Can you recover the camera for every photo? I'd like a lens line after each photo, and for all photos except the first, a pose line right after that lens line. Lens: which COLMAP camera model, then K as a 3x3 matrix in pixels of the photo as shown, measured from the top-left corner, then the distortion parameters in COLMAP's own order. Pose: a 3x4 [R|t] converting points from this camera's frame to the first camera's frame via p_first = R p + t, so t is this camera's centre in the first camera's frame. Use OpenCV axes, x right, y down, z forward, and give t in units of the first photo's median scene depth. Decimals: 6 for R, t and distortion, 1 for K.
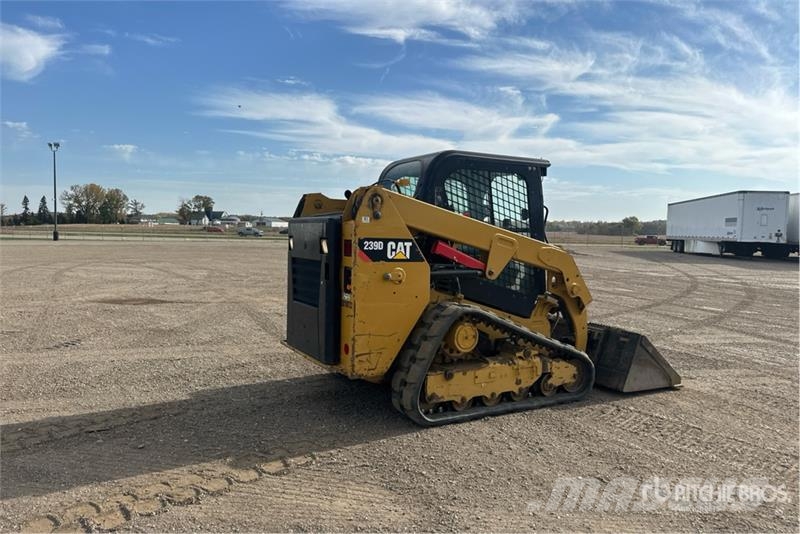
lens RADIAL K [[610.6, 0, 399.5], [0, 610.6, 252.6], [0, 0, 1]] dist [0.002225, -0.001412]
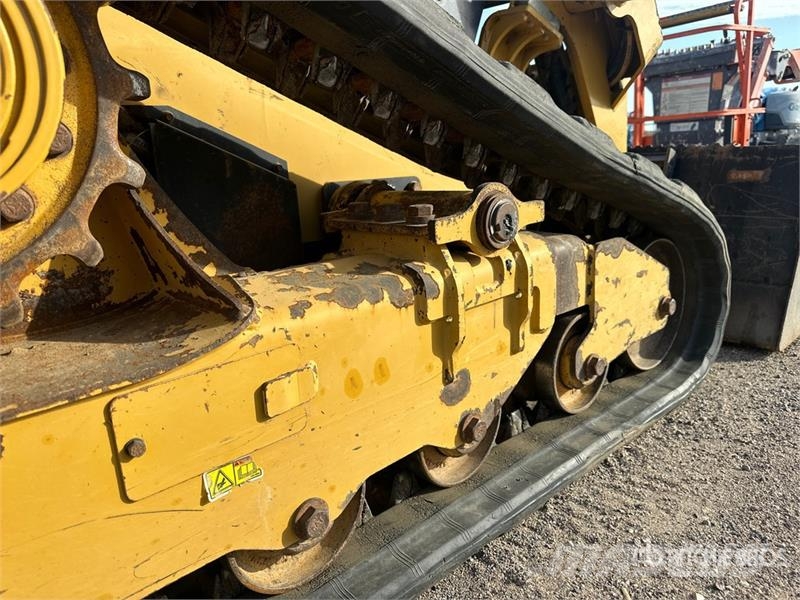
lens RADIAL K [[571.6, 0, 400.0], [0, 571.6, 300.0], [0, 0, 1]] dist [0.050940, -0.045108]
pose [[0.974640, -0.133143, 0.179861, 0.098213], [0.096162, 0.974939, 0.200617, 0.097898], [-0.202064, -0.178234, 0.963018, 0.546005]]
